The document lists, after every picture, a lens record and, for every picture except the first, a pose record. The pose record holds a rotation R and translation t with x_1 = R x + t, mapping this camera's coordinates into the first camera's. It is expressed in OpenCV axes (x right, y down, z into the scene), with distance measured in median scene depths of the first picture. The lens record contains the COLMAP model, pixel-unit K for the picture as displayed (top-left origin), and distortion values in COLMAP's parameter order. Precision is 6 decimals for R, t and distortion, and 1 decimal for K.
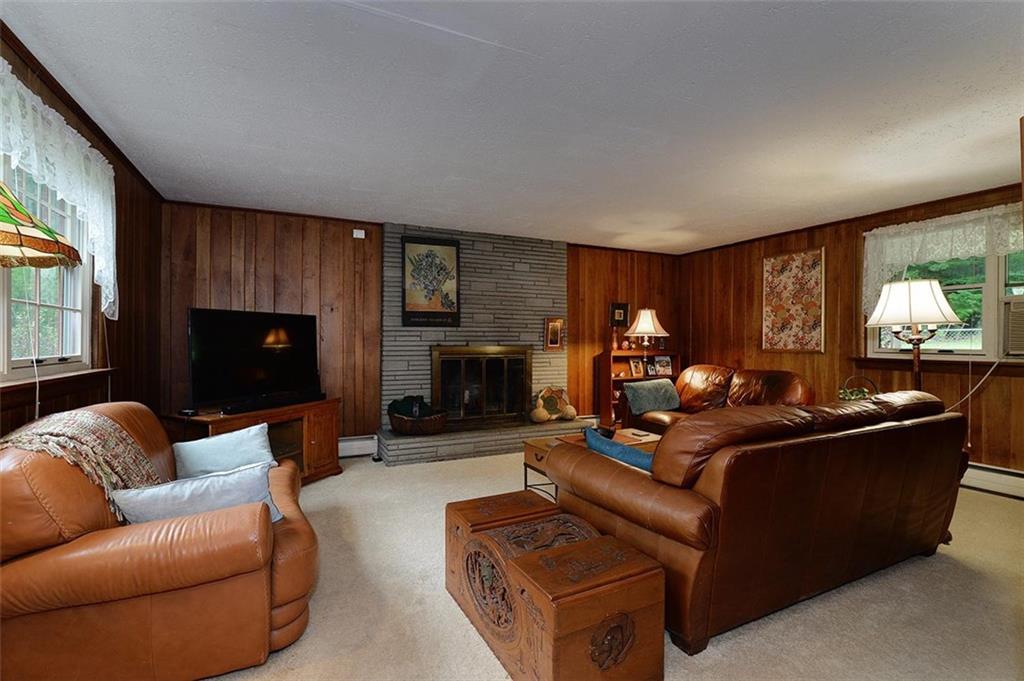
lens RADIAL K [[468.7, 0, 518.4], [0, 468.7, 341.8], [0, 0, 1]] dist [-0.017155, 0.000672]
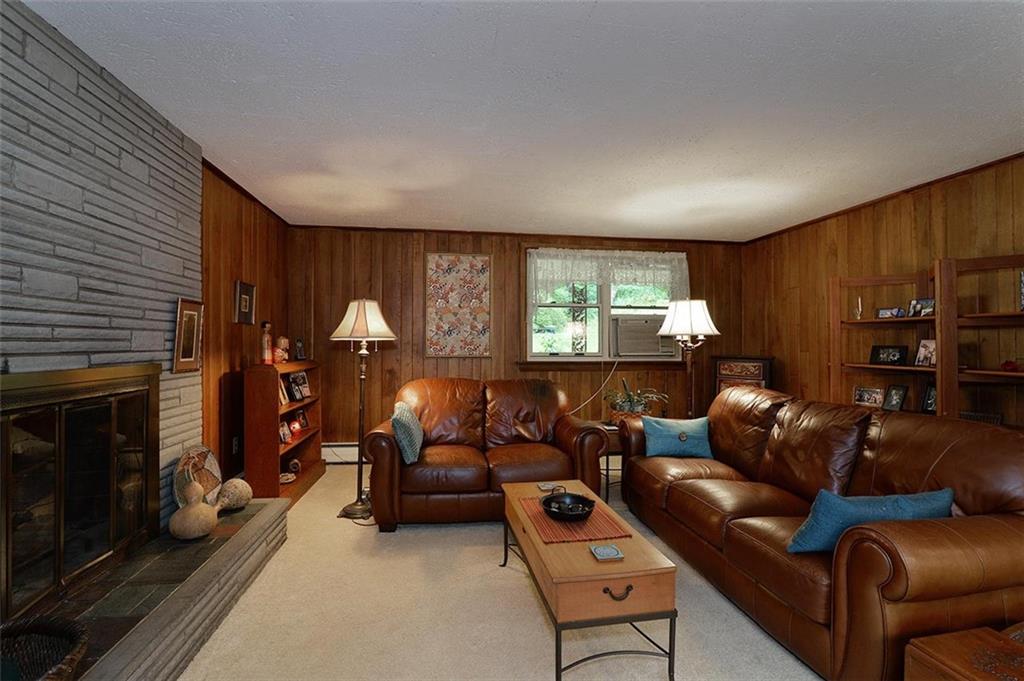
lens RADIAL K [[468.7, 0, 515.1], [0, 468.7, 336.7], [0, 0, 1]] dist [-0.017155, 0.000672]
pose [[0.298514, 0.011480, 0.954336, -0.284947], [0.002177, 0.999917, -0.012709, -0.008893], [-0.954403, 0.005872, 0.298464, 0.596509]]
